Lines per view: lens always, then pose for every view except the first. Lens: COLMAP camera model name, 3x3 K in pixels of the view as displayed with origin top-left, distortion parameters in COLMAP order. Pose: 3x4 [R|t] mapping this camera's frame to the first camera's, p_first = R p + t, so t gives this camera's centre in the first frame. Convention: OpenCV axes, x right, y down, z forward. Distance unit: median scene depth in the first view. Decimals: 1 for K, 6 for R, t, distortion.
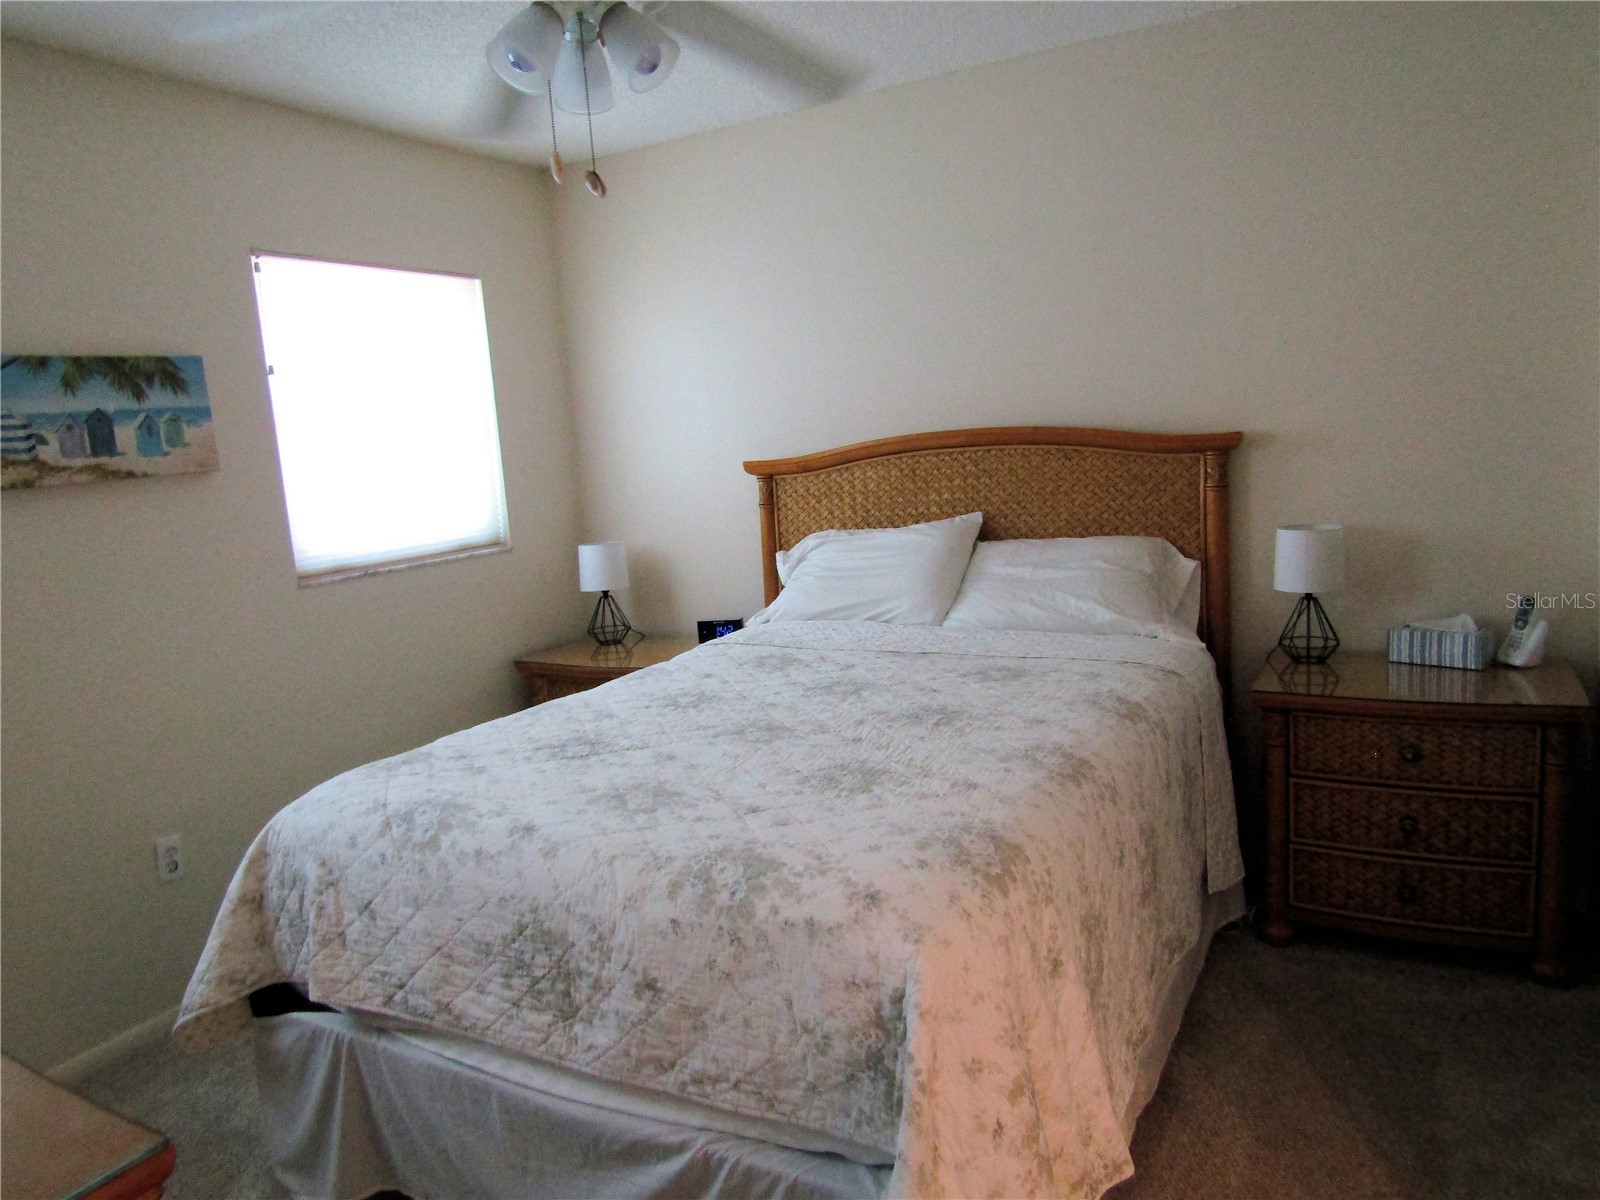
lens RADIAL K [[1132.7, 0, 801.8], [0, 1132.7, 603.9], [0, 0, 1]] dist [-0.011491, -0.004058]
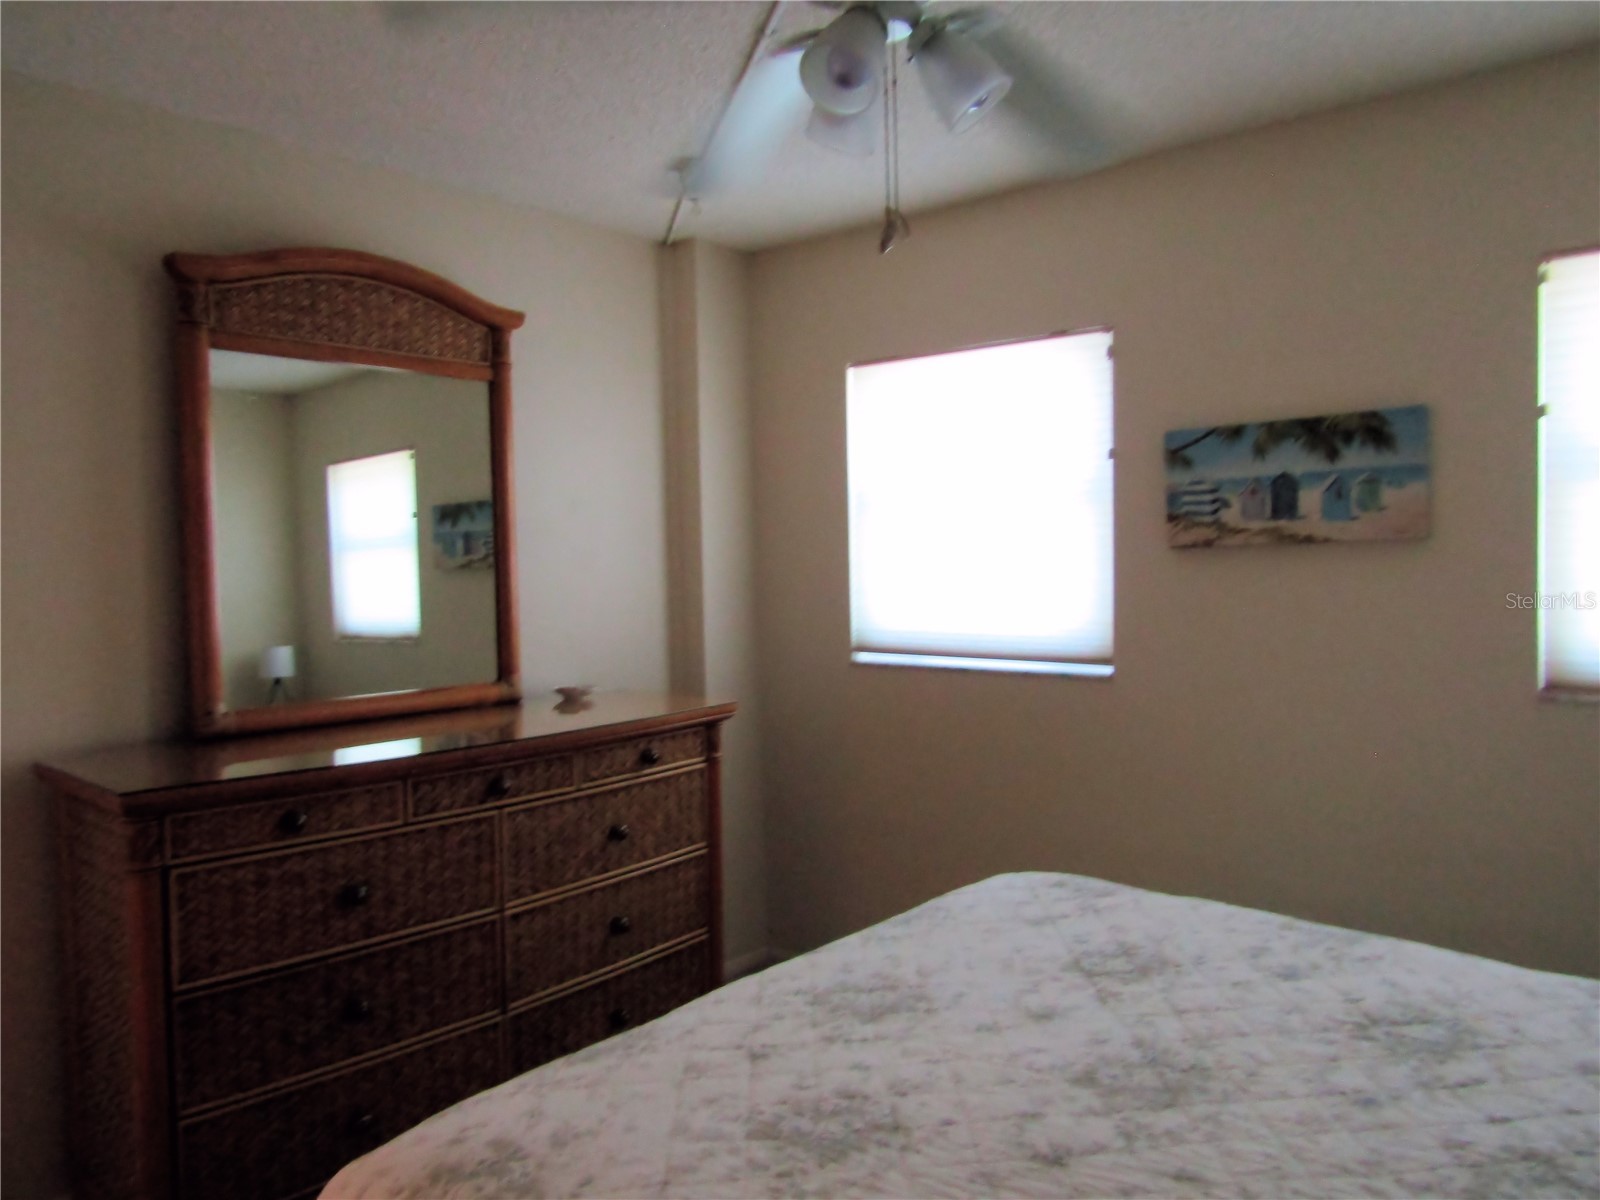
lens RADIAL K [[1132.7, 0, 801.8], [0, 1132.7, 603.9], [0, 0, 1]] dist [-0.011491, -0.004058]
pose [[-0.224567, 0.122067, -0.966783, 0.473921], [-0.106998, 0.983035, 0.148973, -0.169011], [0.968567, 0.136898, -0.207696, 0.844338]]
